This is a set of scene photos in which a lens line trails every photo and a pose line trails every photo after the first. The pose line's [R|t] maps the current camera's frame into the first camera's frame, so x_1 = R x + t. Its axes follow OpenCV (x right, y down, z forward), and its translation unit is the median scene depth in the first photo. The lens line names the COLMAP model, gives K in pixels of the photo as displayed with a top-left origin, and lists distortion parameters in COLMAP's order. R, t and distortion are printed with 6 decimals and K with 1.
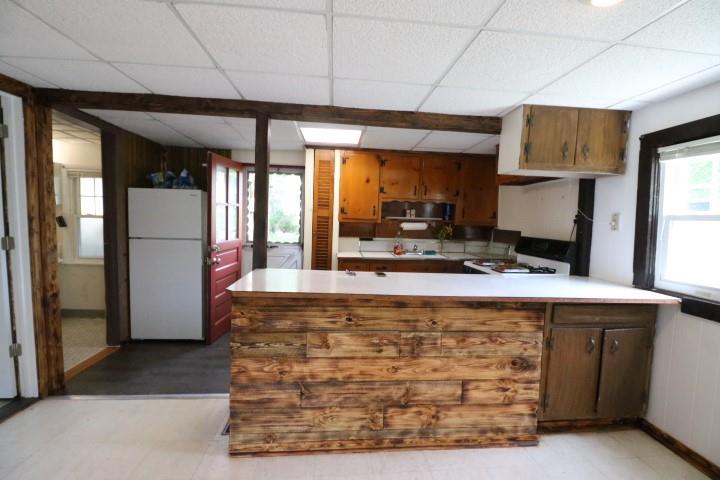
lens RADIAL K [[333.9, 0, 359.1], [0, 333.9, 237.3], [0, 0, 1]] dist [-0.009083, -0.006202]
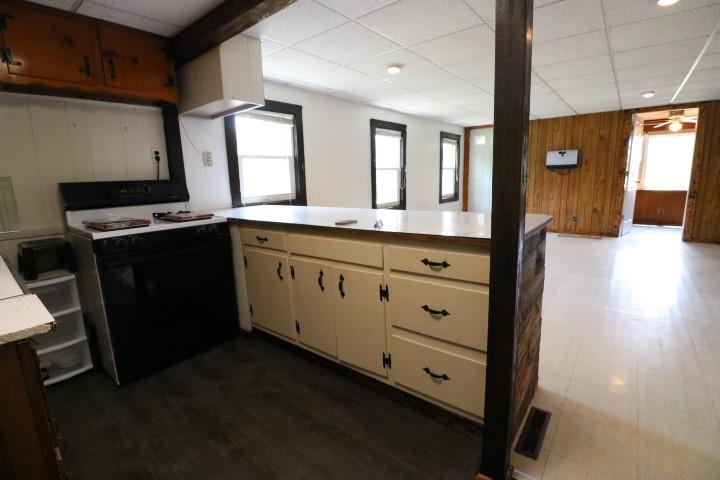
lens RADIAL K [[333.9, 0, 365.5], [0, 333.9, 240.7], [0, 0, 1]] dist [-0.009083, -0.006202]
pose [[-0.732433, -0.138395, 0.666625, -0.515043], [0.046786, 0.966577, 0.252071, -0.040413], [-0.679230, 0.215814, -0.701478, 1.622586]]
